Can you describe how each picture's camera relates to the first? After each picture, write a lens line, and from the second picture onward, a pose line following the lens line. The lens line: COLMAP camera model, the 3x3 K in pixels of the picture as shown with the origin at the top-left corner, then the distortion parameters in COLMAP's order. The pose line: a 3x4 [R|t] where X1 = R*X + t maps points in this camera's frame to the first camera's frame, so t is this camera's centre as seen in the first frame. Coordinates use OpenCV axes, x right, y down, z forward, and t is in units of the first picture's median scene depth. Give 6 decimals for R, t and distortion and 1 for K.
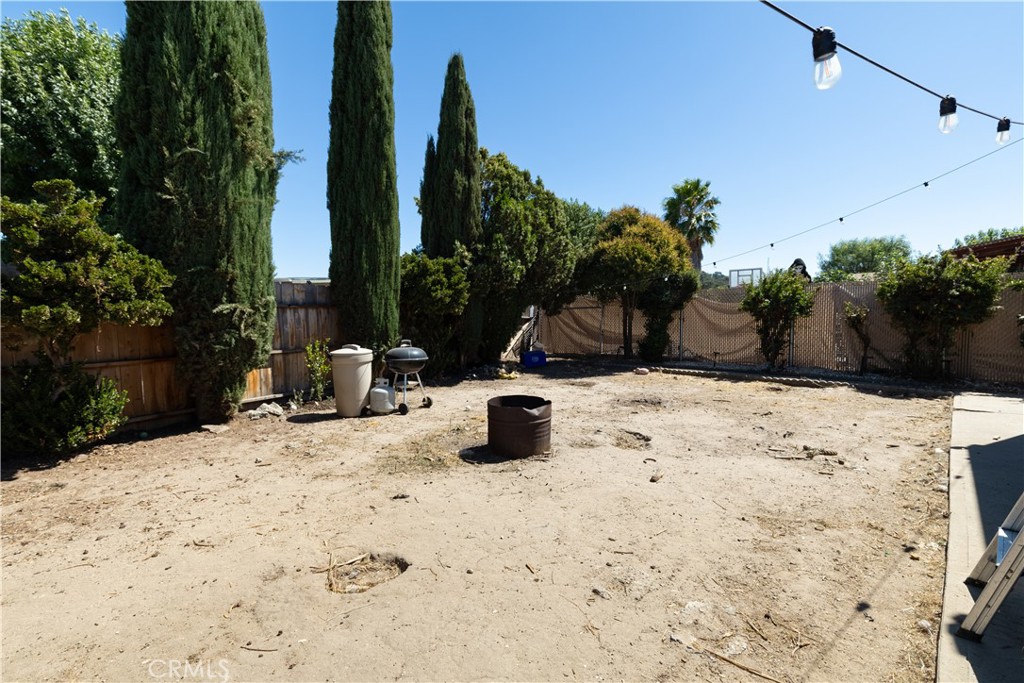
lens RADIAL K [[457.7, 0, 512.5], [0, 457.7, 342.0], [0, 0, 1]] dist [-0.001209, -0.000277]
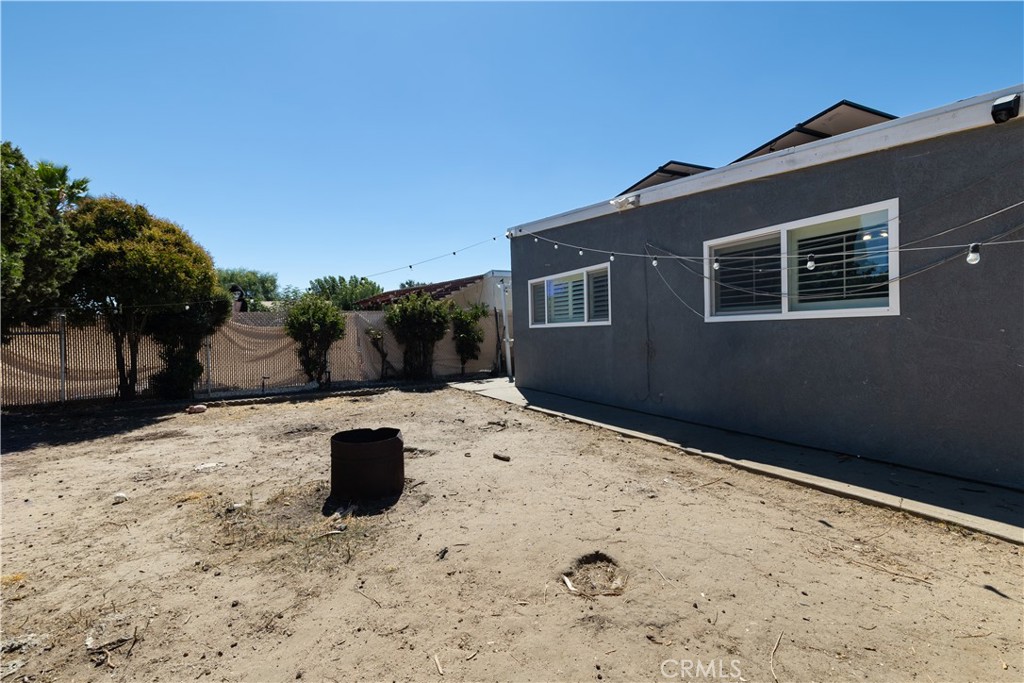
lens RADIAL K [[469.0, 0, 505.9], [0, 469.0, 327.5], [0, 0, 1]] dist [0.005101, -0.000063]
pose [[0.307033, 0.004321, 0.951689, -0.417359], [0.078008, 0.996510, -0.029692, -0.016015], [-0.948497, 0.083356, 0.305624, 0.240030]]
